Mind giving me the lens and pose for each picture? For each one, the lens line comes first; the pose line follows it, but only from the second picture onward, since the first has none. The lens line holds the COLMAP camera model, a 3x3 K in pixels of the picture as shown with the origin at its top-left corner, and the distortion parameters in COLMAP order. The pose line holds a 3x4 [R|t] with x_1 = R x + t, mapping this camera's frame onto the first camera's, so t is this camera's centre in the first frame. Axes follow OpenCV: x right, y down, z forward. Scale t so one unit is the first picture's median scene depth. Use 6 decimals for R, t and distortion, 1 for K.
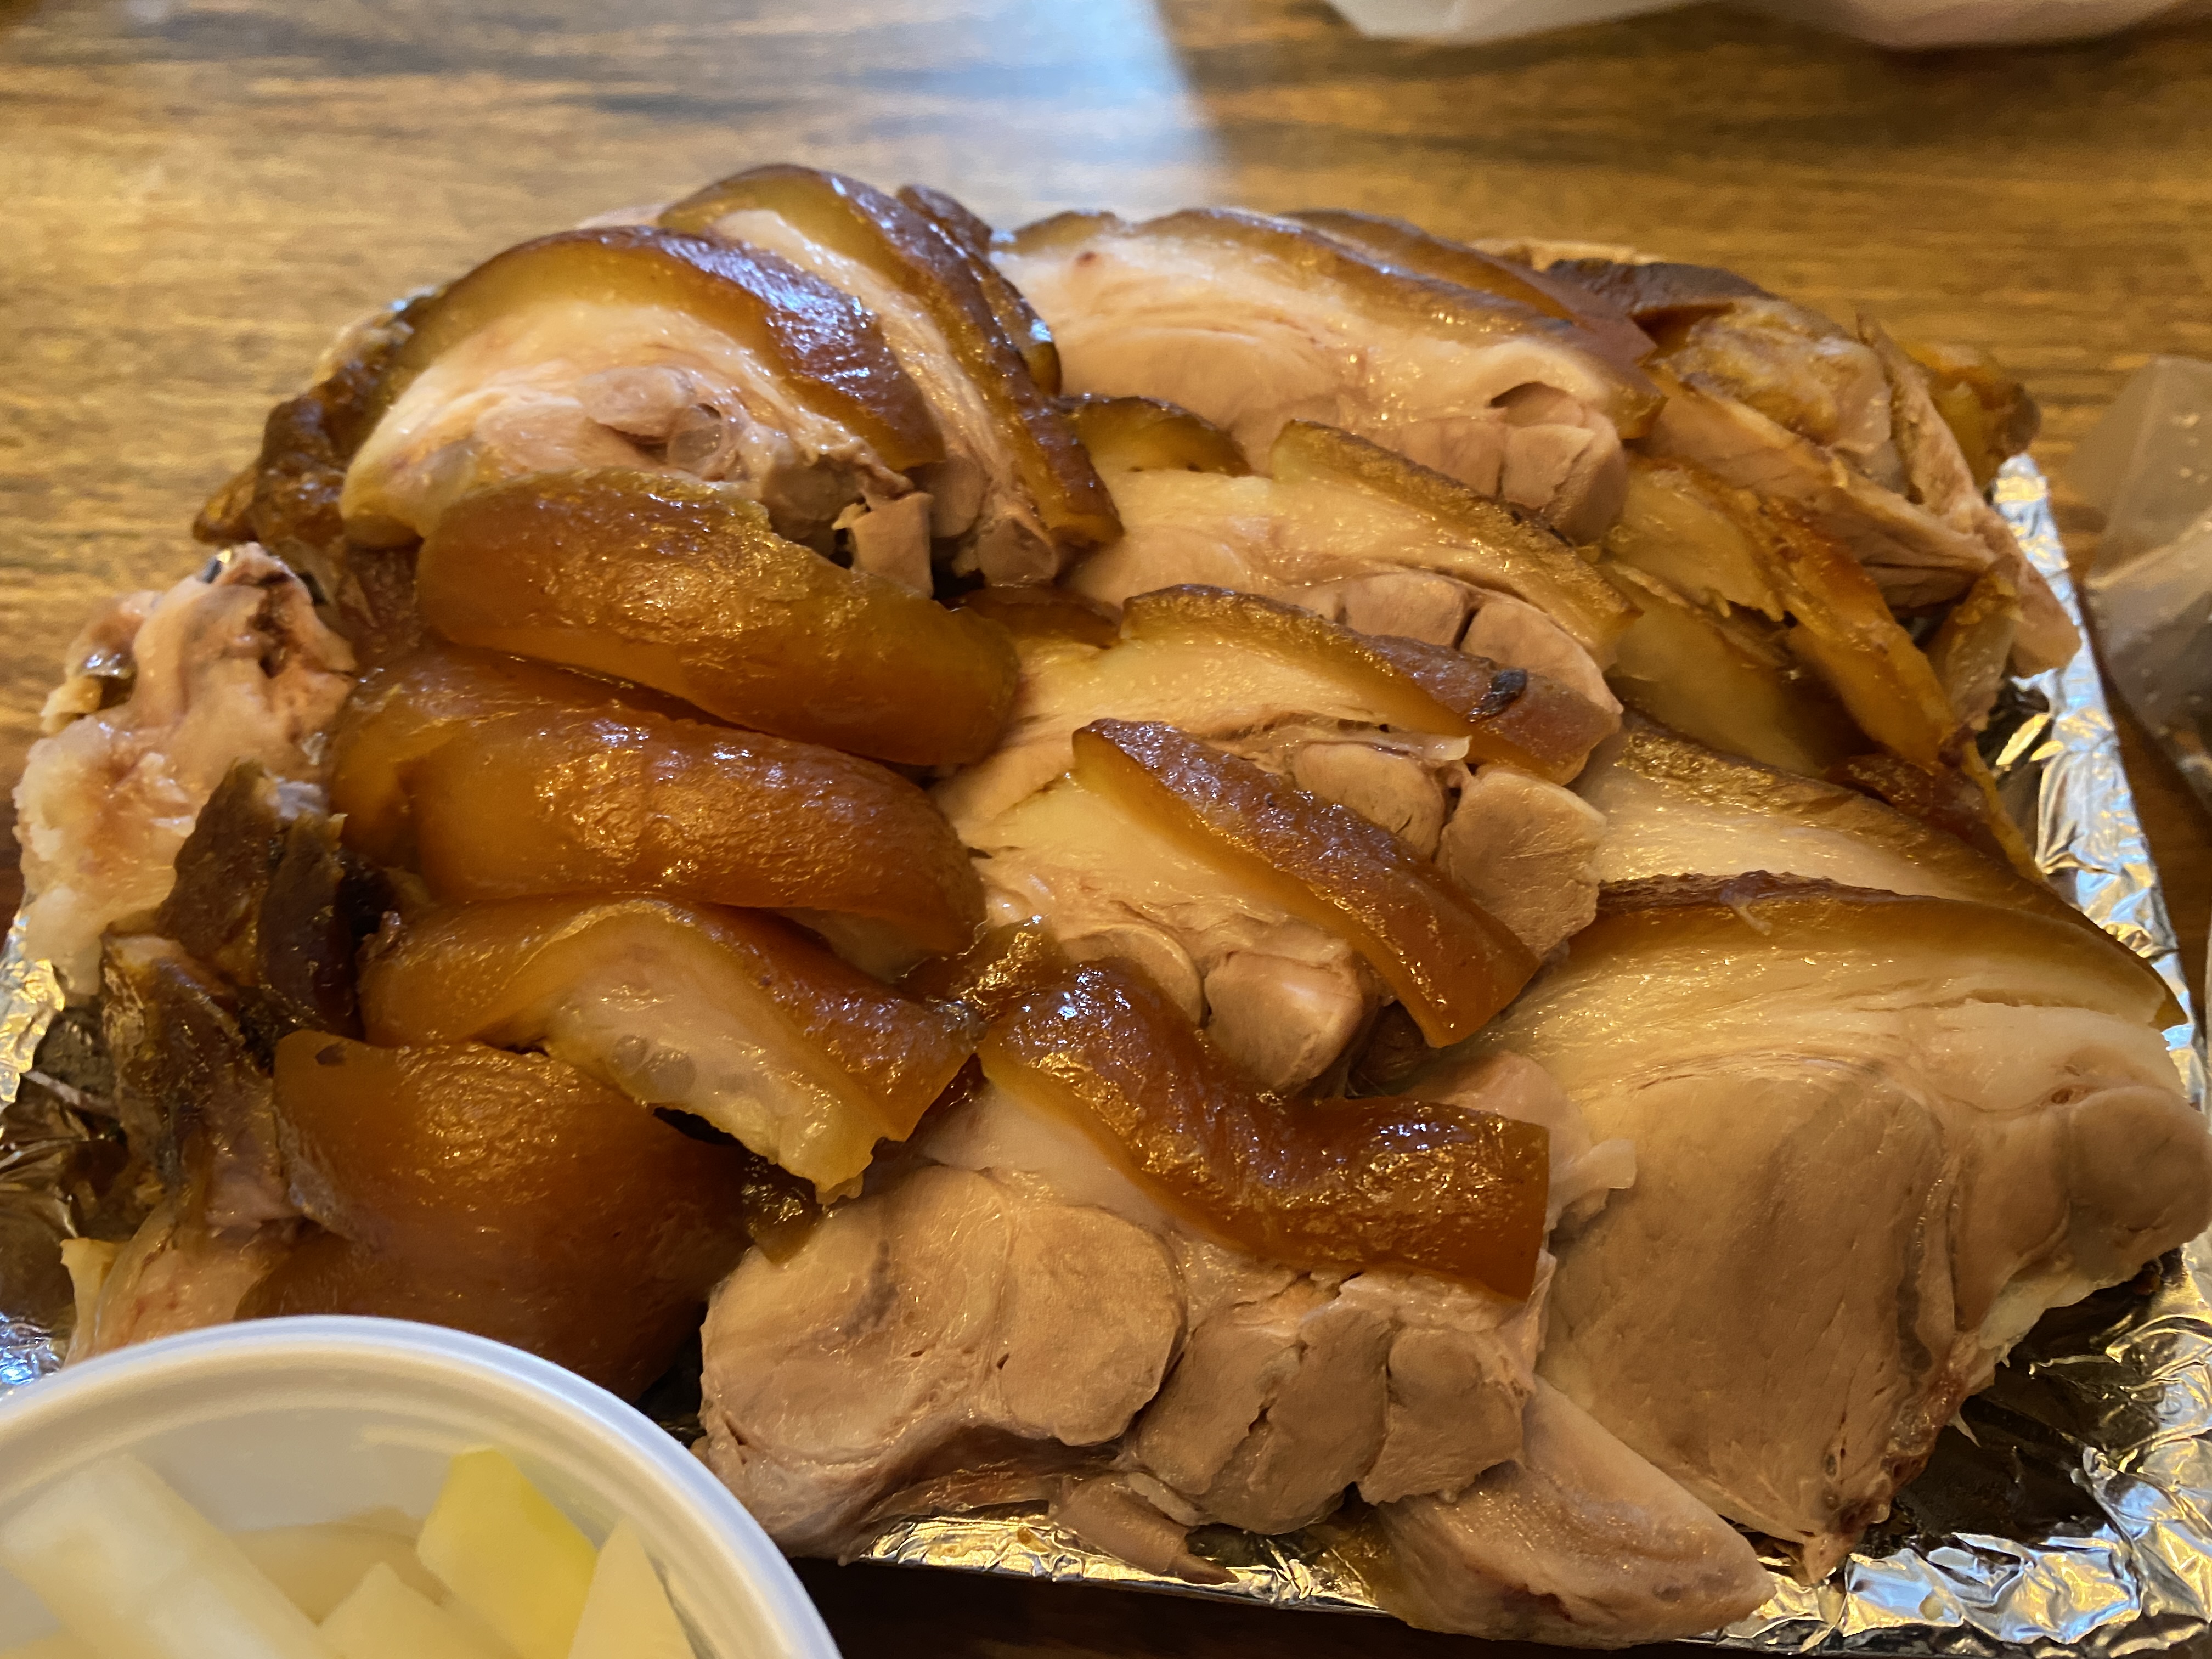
lens RADIAL K [[1808.3, 0, 1120.6], [0, 1808.3, 838.4], [0, 0, 1]] dist [-0.017261, -0.018677]
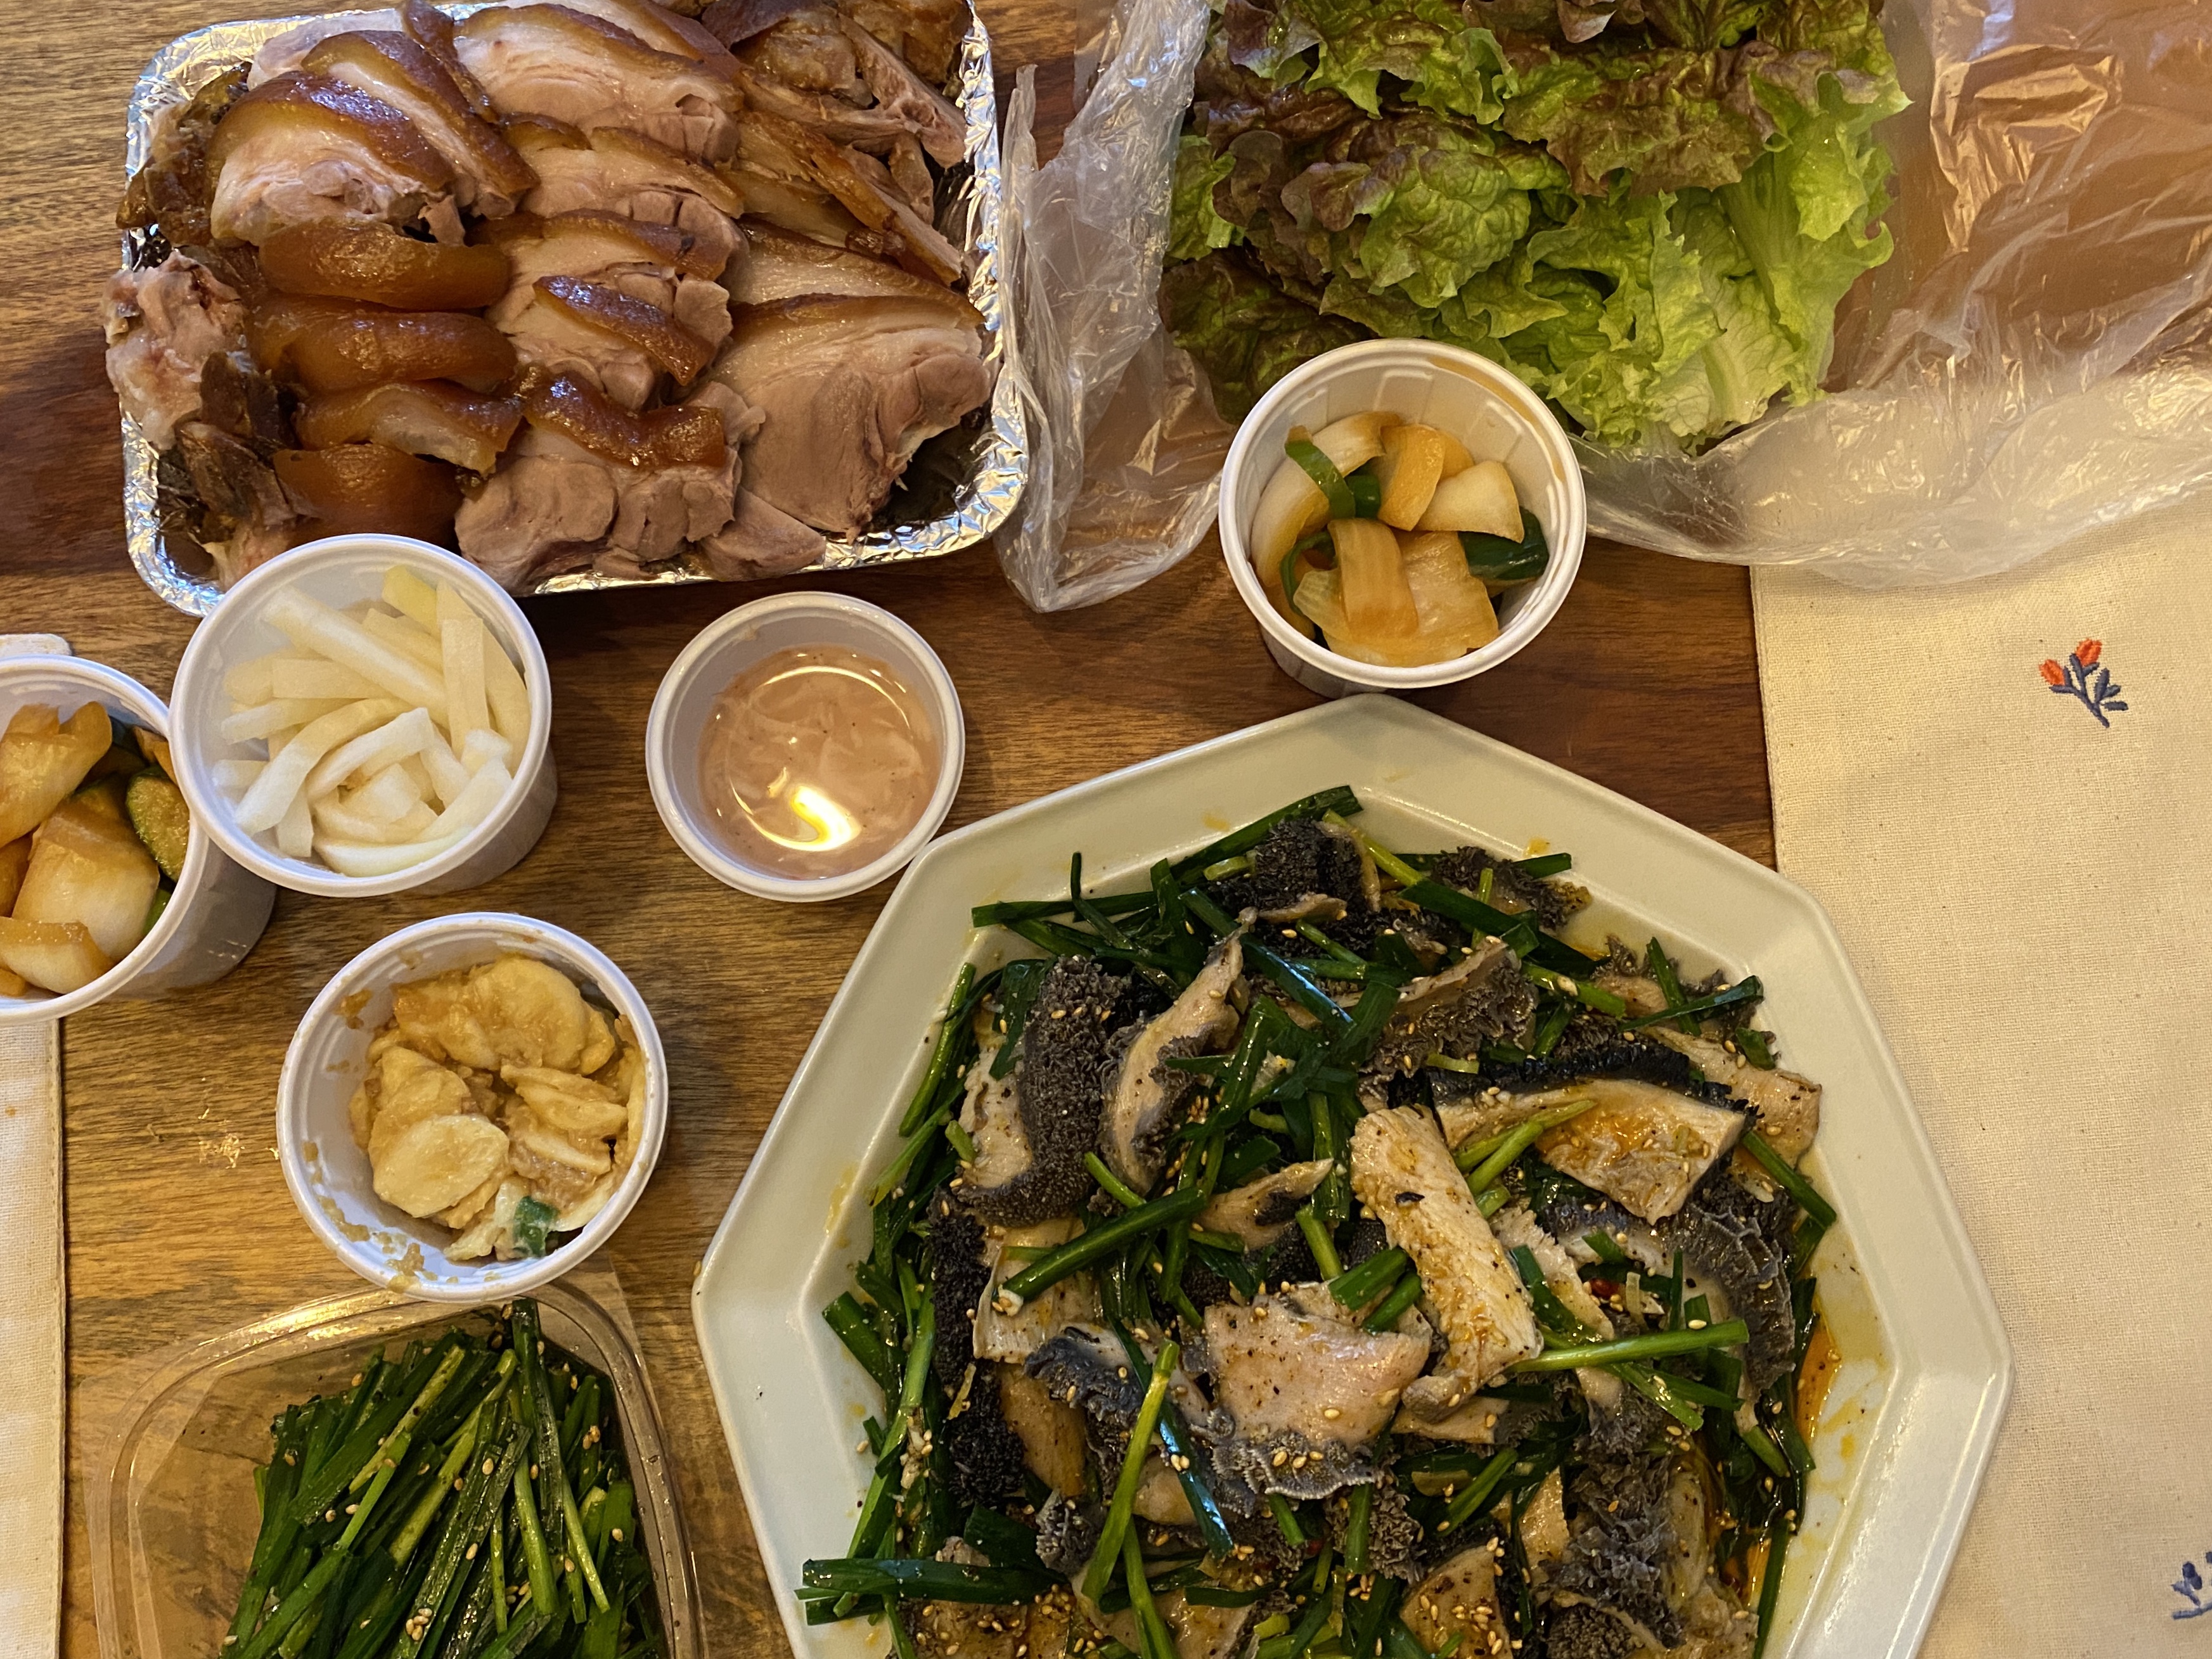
lens RADIAL K [[1808.1, 0, 1096.4], [0, 1808.1, 835.2], [0, 0, 1]] dist [-0.017261, -0.018677]
pose [[0.980283, -0.186823, 0.064364, 0.467488], [0.144192, 0.899034, 0.413456, -0.310241], [-0.135109, -0.396023, 0.908246, -1.839004]]
